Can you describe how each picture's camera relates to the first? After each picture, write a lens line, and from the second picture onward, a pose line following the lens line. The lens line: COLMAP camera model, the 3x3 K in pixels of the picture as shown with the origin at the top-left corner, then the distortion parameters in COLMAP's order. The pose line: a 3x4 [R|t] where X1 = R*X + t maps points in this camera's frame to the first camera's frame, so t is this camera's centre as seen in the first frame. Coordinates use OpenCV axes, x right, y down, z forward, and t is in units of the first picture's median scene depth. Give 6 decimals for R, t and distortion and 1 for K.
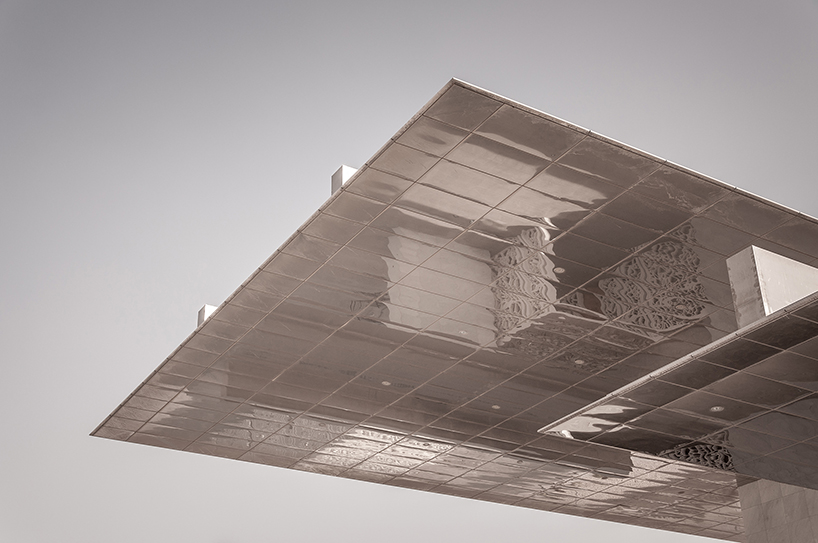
lens RADIAL K [[950.4, 0, 408.7], [0, 950.4, 269.2], [0, 0, 1]] dist [-0.035057, 0.000000]
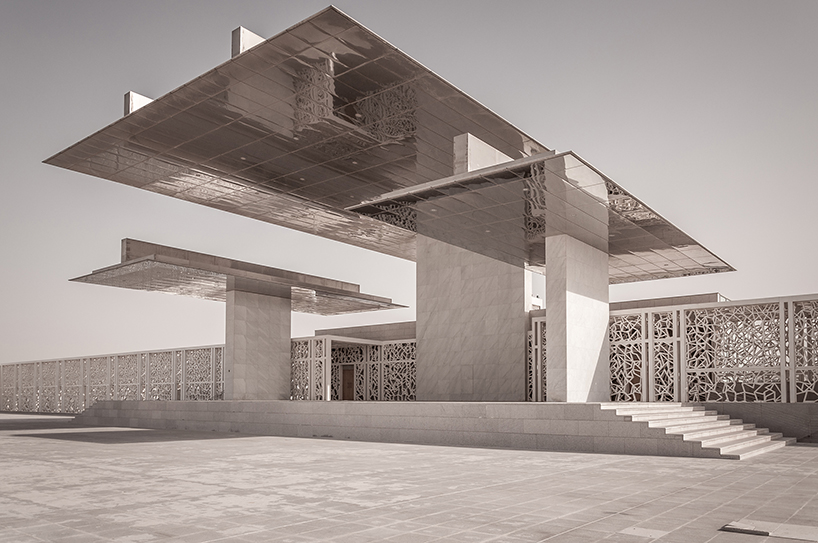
lens RADIAL K [[614.1, 0, 405.5], [0, 614.1, 267.8], [0, 0, 1]] dist [0.077846, -0.002310]
pose [[0.940847, 0.090419, 0.326546, -0.116619], [-0.186458, 0.942854, 0.276153, -0.067855], [-0.282916, -0.320705, 0.903940, -0.164658]]
